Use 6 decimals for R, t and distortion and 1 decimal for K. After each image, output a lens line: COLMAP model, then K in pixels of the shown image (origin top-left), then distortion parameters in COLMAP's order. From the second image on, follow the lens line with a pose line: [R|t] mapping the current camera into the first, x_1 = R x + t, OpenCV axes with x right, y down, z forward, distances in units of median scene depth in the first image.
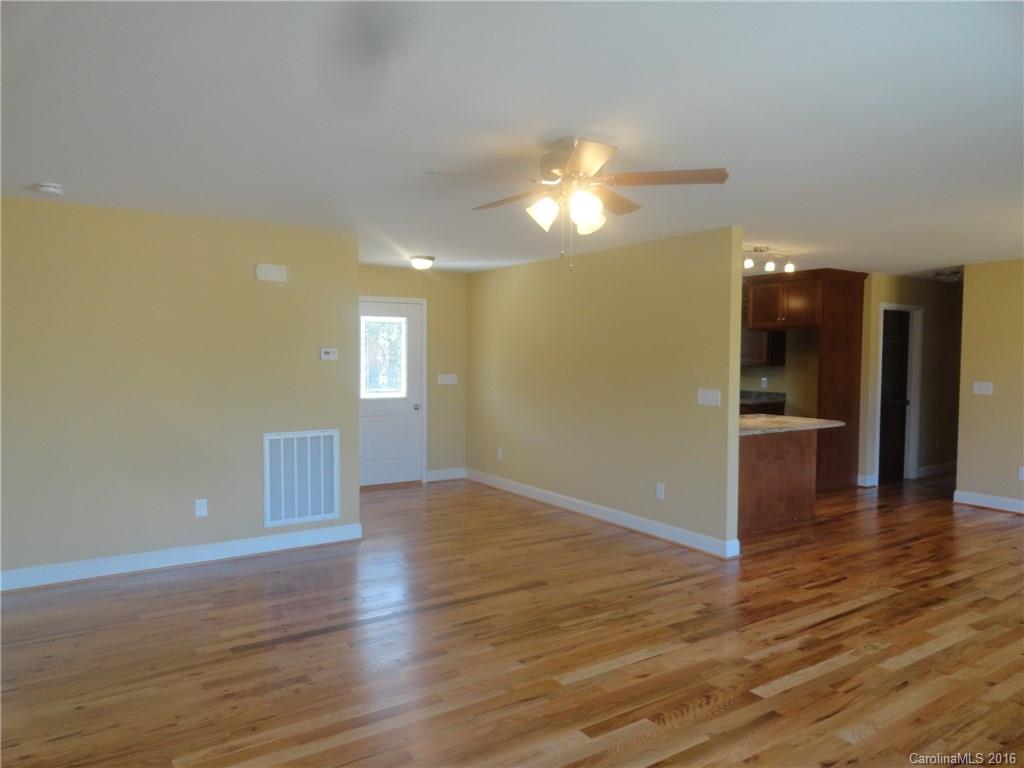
lens RADIAL K [[704.4, 0, 506.8], [0, 704.4, 388.4], [0, 0, 1]] dist [-0.006224, 0.006019]
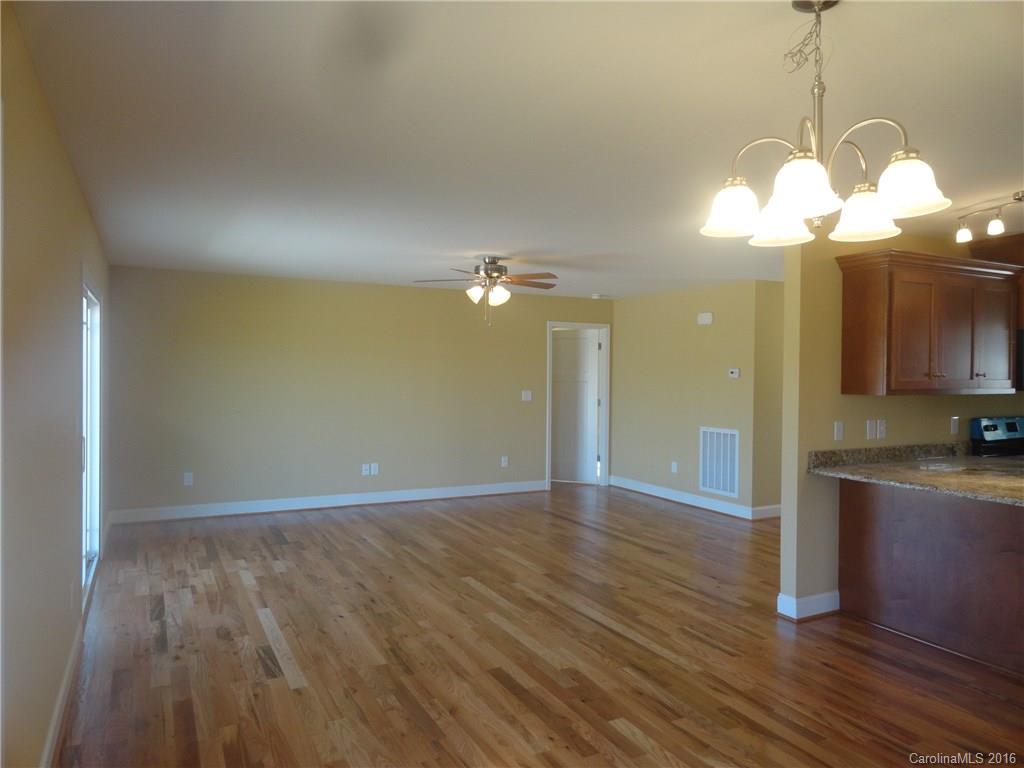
lens RADIAL K [[704.4, 0, 509.6], [0, 704.4, 381.3], [0, 0, 1]] dist [-0.006224, 0.006019]
pose [[-0.107714, 0.007434, -0.994154, 1.179146], [-0.060828, 0.998049, 0.014054, -0.027776], [0.992319, 0.061986, -0.107052, 0.751400]]
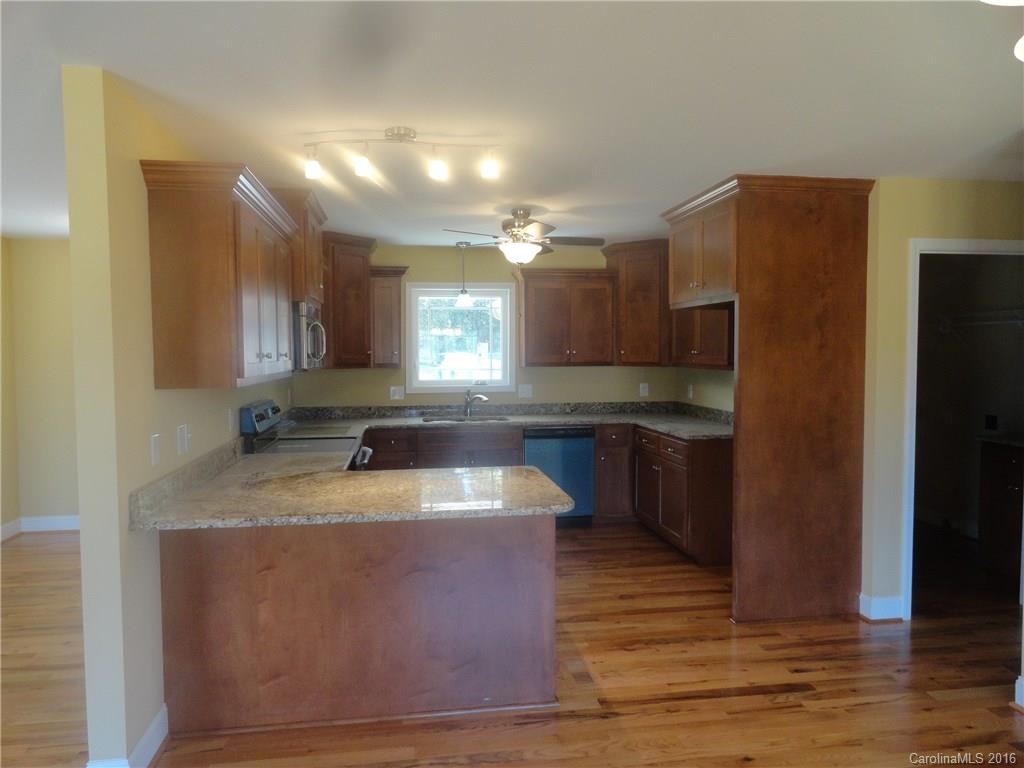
lens RADIAL K [[704.4, 0, 507.2], [0, 704.4, 383.5], [0, 0, 1]] dist [-0.006224, 0.006019]
pose [[0.907676, 0.006853, -0.419615, 0.745409], [-0.009598, 0.999944, -0.004431, -0.029398], [0.419561, 0.008049, 0.907691, 0.695346]]
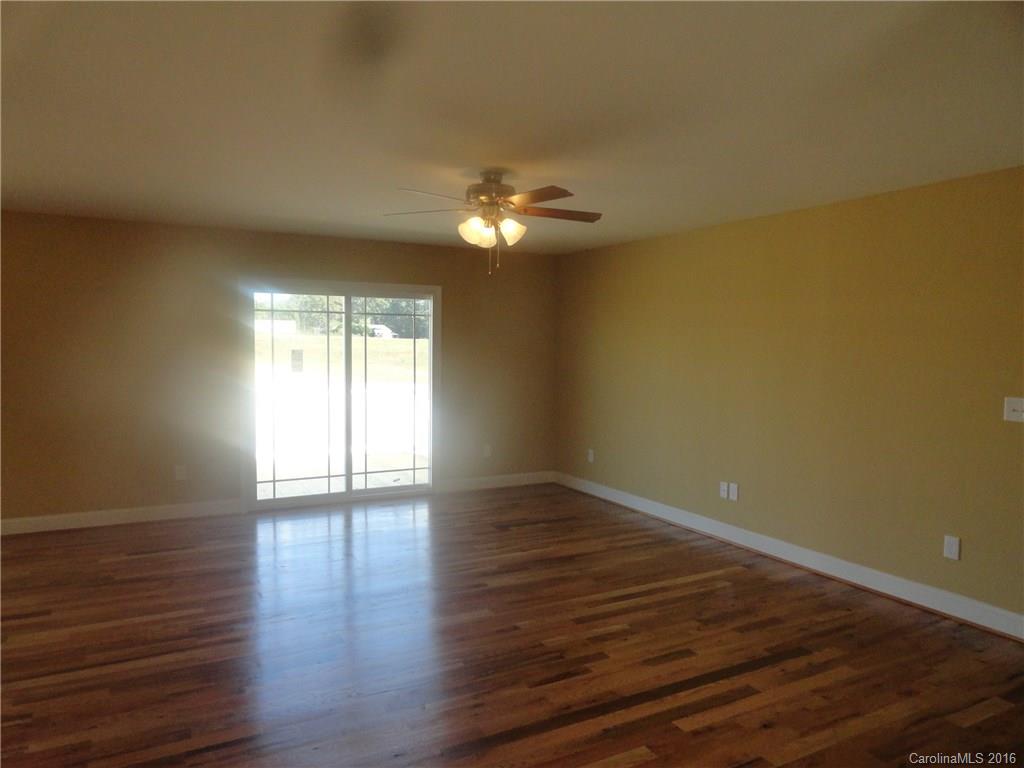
lens RADIAL K [[704.4, 0, 513.8], [0, 704.4, 383.0], [0, 0, 1]] dist [-0.006224, 0.006019]
pose [[-0.997018, -0.025552, 0.072816, -0.028733], [-0.017555, 0.993950, 0.108426, -0.069387], [-0.075146, 0.106824, -0.991434, 1.352894]]
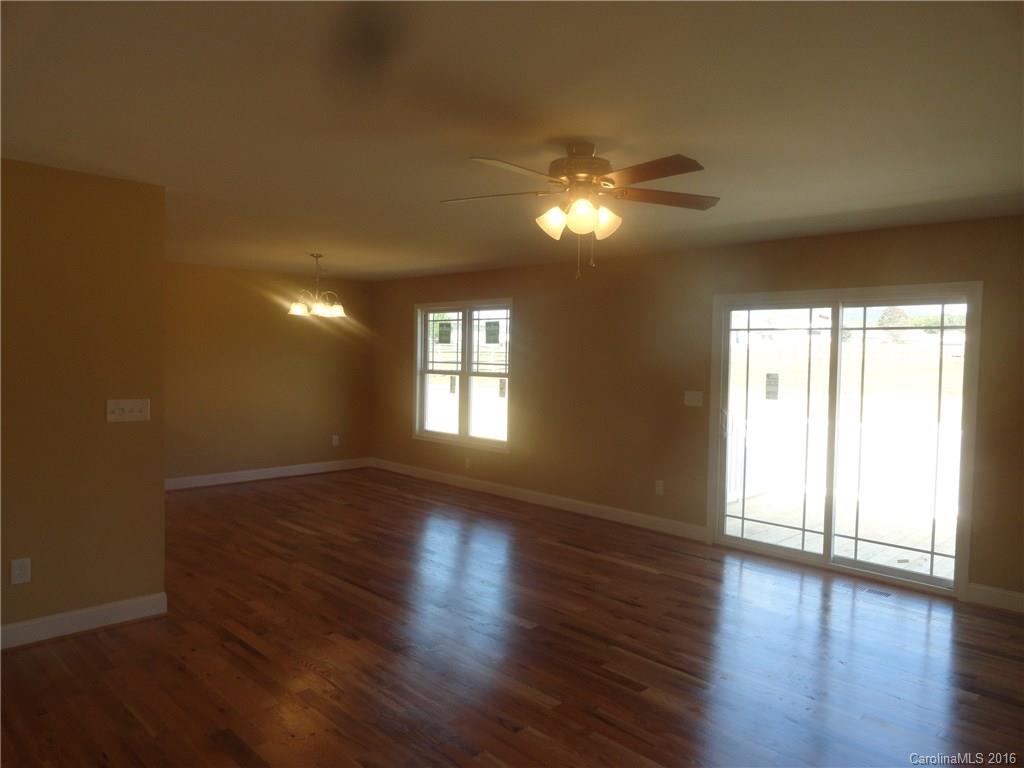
lens RADIAL K [[704.4, 0, 510.0], [0, 704.4, 378.0], [0, 0, 1]] dist [-0.006224, 0.006019]
pose [[-0.201010, -0.043473, 0.978624, -0.514528], [0.029590, 0.998289, 0.050424, -0.046491], [-0.979142, 0.039093, -0.199380, 0.769385]]
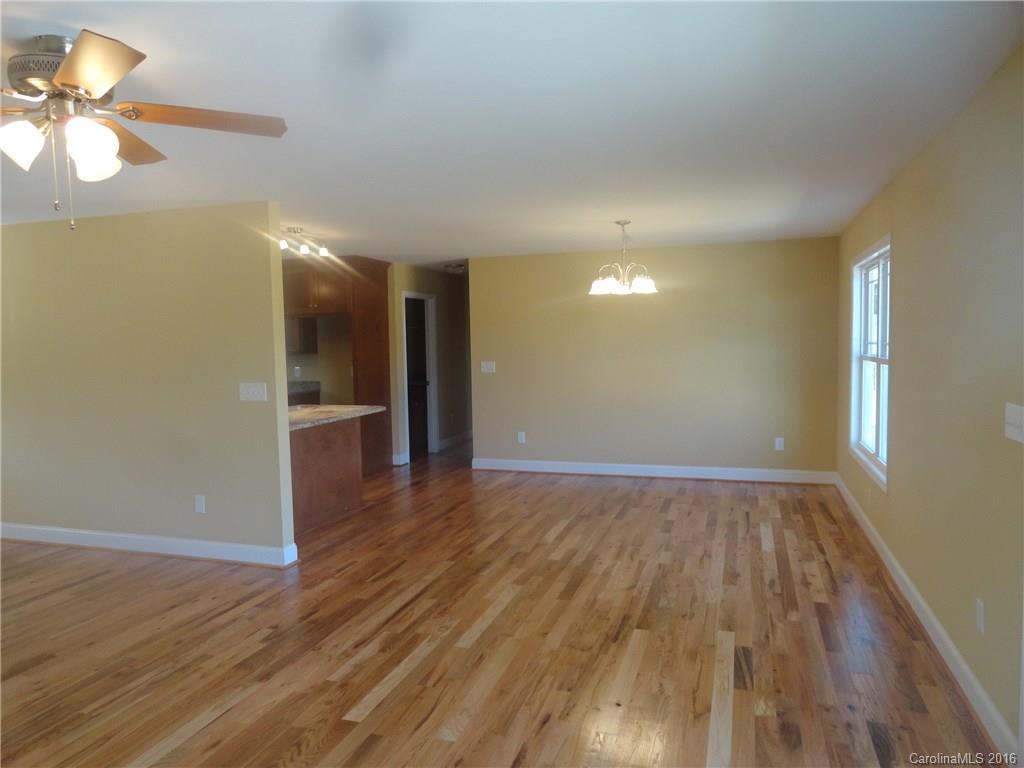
lens RADIAL K [[704.4, 0, 517.1], [0, 704.4, 386.4], [0, 0, 1]] dist [-0.006224, 0.006019]
pose [[0.779107, -0.061900, 0.623827, -0.006992], [0.053770, 0.998044, 0.031877, -0.004081], [-0.624580, 0.008707, 0.780912, 0.098774]]
